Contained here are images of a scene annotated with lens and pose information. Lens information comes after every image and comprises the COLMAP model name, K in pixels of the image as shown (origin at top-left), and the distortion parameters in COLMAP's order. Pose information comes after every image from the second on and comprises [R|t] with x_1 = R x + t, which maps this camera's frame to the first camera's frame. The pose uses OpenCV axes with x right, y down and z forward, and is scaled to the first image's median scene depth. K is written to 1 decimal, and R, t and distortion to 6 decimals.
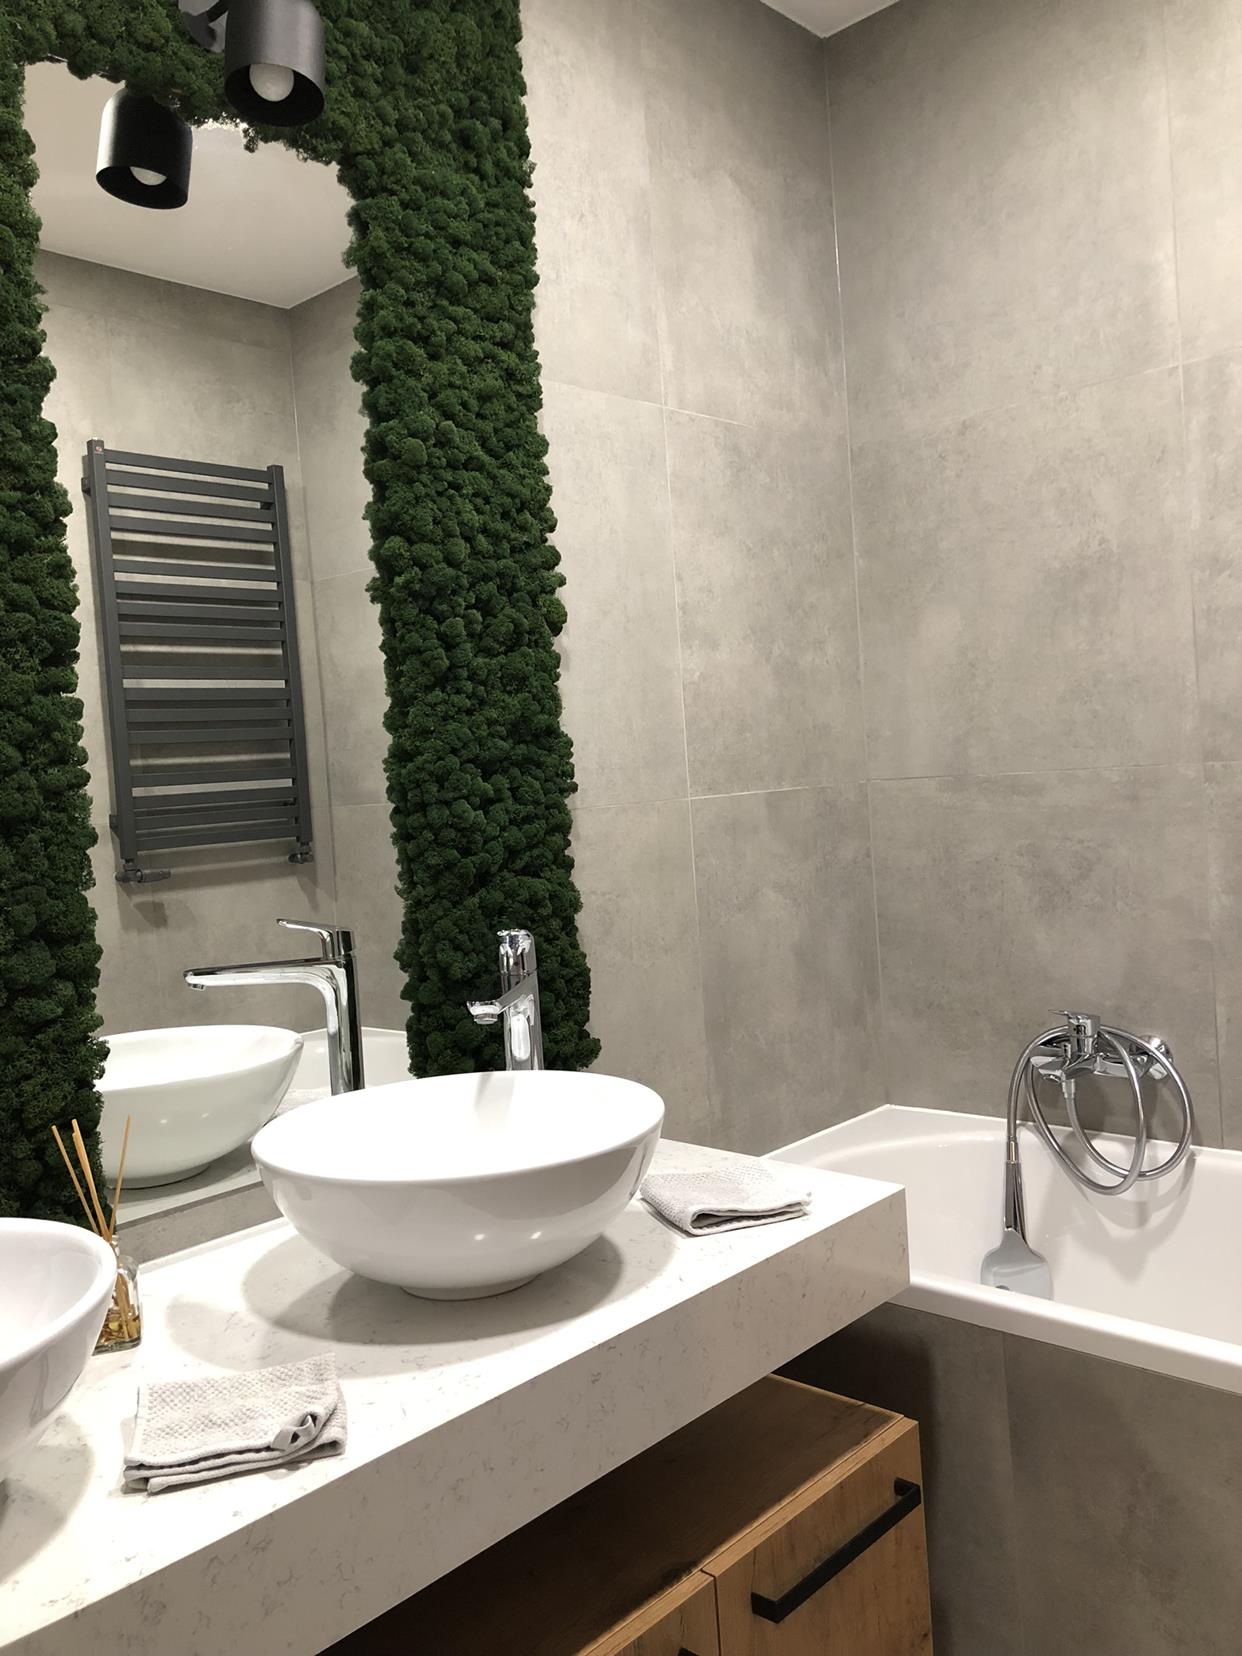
lens RADIAL K [[1351.5, 0, 620.0], [0, 1351.5, 814.2], [0, 0, 1]] dist [0.041149, -0.002256]
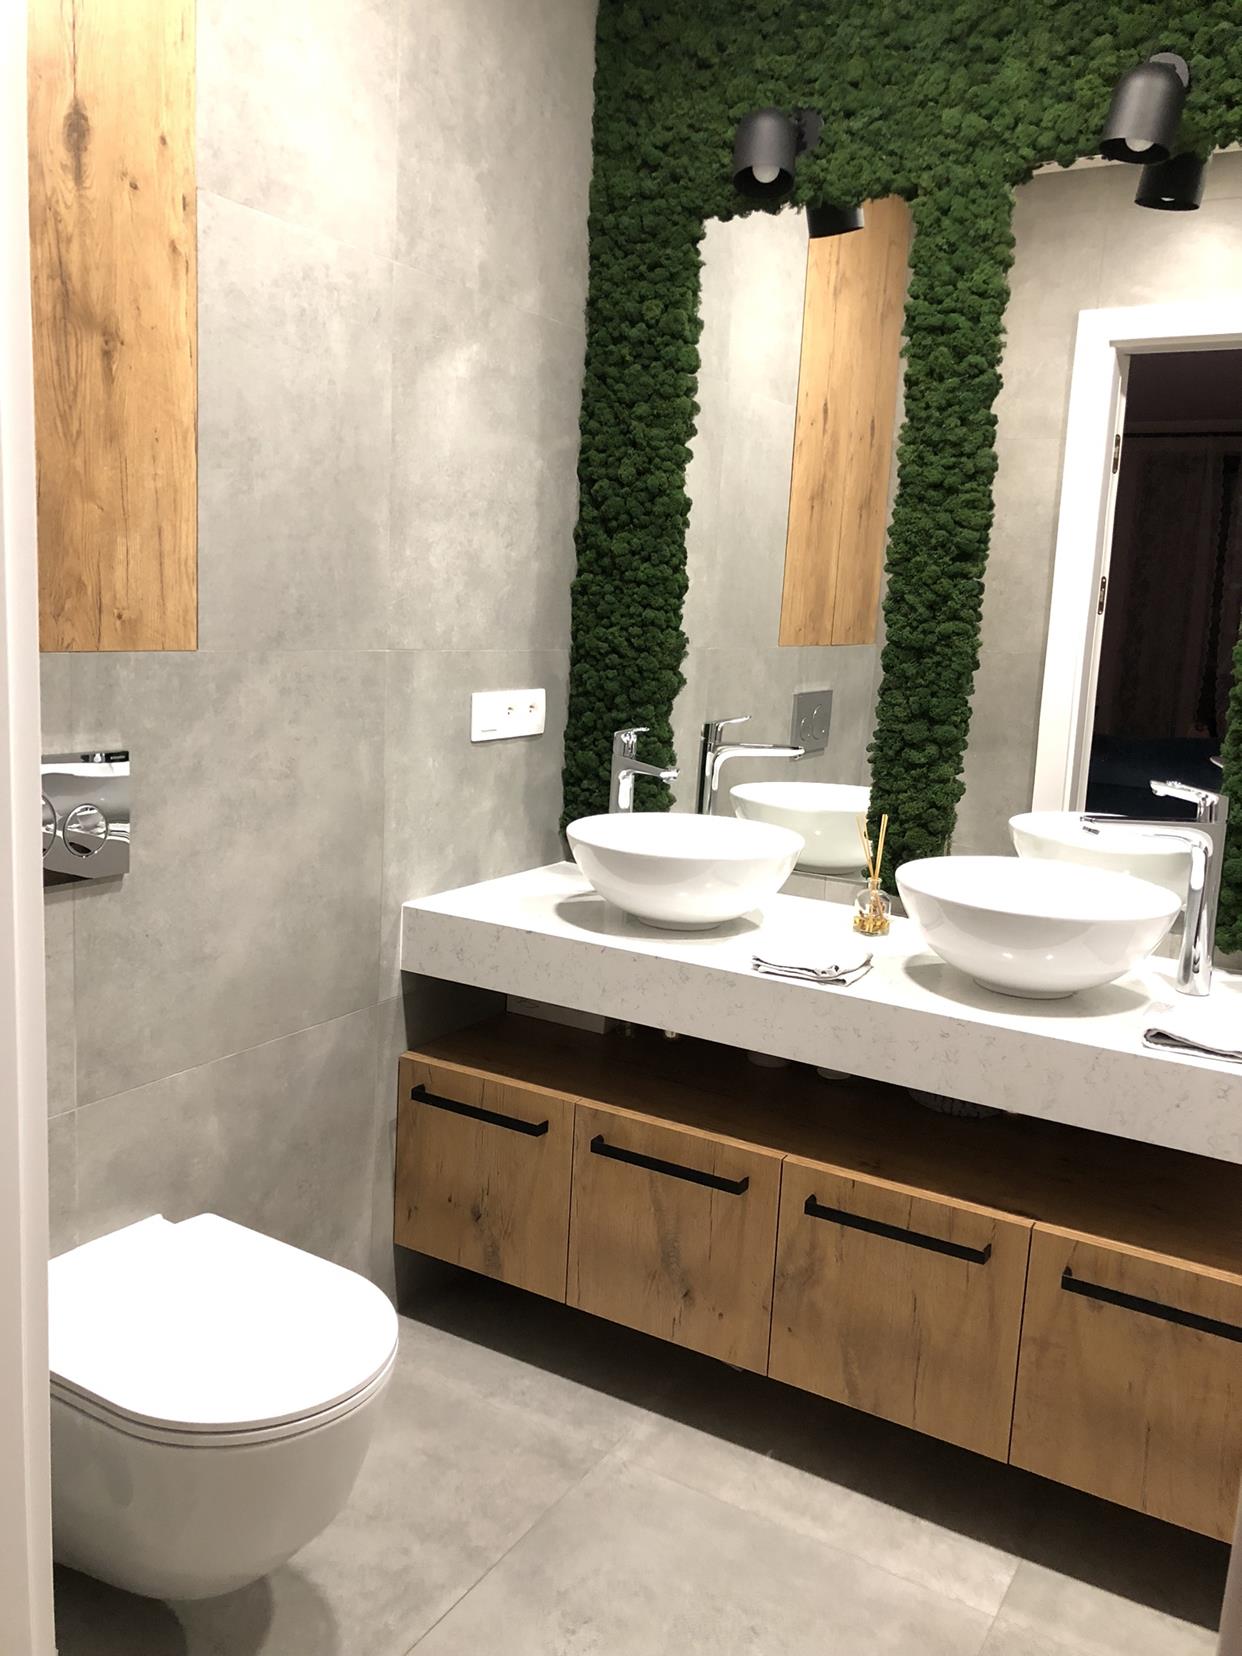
lens RADIAL K [[1351.5, 0, 622.5], [0, 1351.5, 831.3], [0, 0, 1]] dist [0.041149, -0.002256]
pose [[0.207253, 0.248336, -0.946243, 1.192332], [-0.092749, 0.967875, 0.233698, -0.140858], [0.973881, 0.039329, 0.223628, 0.226740]]
